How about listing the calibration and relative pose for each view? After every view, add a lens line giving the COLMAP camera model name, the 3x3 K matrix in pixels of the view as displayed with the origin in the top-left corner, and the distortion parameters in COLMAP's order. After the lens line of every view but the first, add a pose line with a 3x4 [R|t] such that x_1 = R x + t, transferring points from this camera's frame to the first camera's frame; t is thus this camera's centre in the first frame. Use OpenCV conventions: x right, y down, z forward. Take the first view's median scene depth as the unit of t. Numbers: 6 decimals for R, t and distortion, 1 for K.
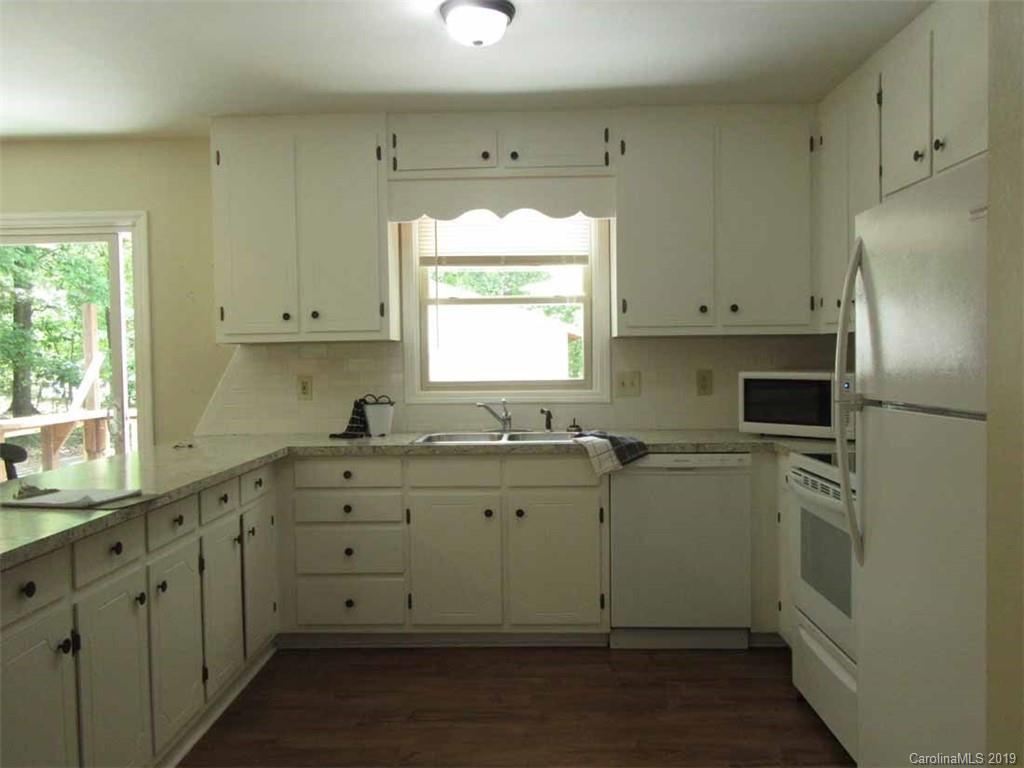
lens RADIAL K [[844.8, 0, 509.3], [0, 844.8, 382.5], [0, 0, 1]] dist [0.007838, 0.010580]
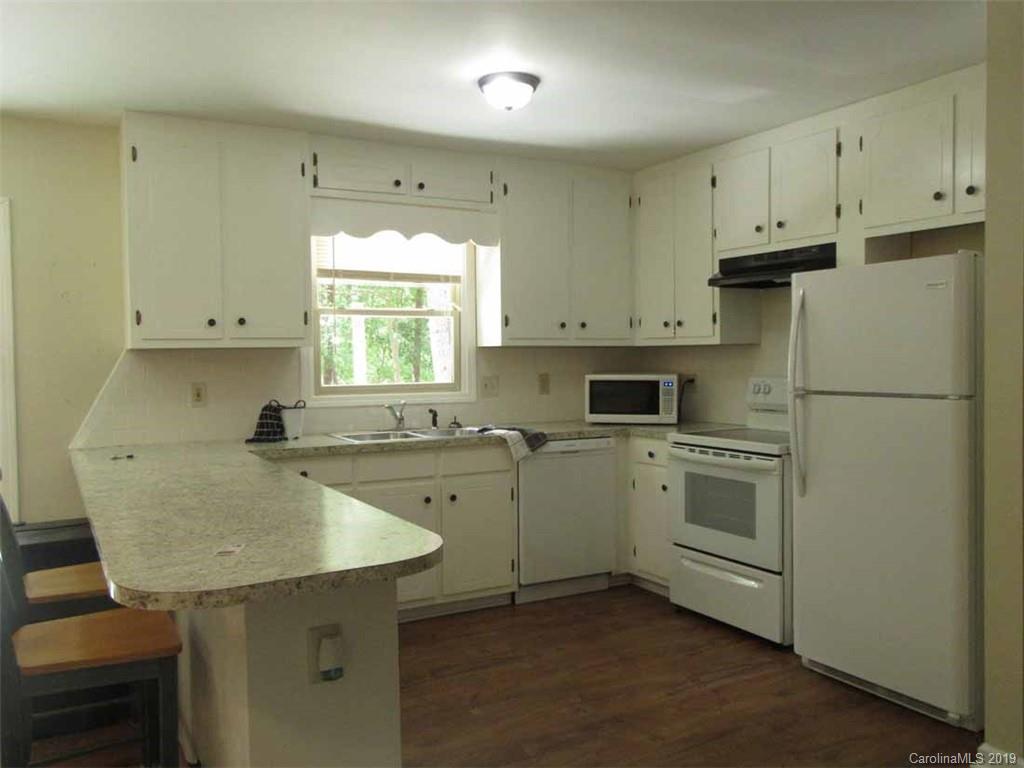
lens RADIAL K [[844.8, 0, 512.3], [0, 844.8, 385.6], [0, 0, 1]] dist [0.007838, 0.010580]
pose [[0.855530, -0.013354, 0.517581, -0.480518], [0.015494, 0.999880, 0.000186, 0.001431], [-0.517522, 0.007860, 0.855634, -0.033450]]
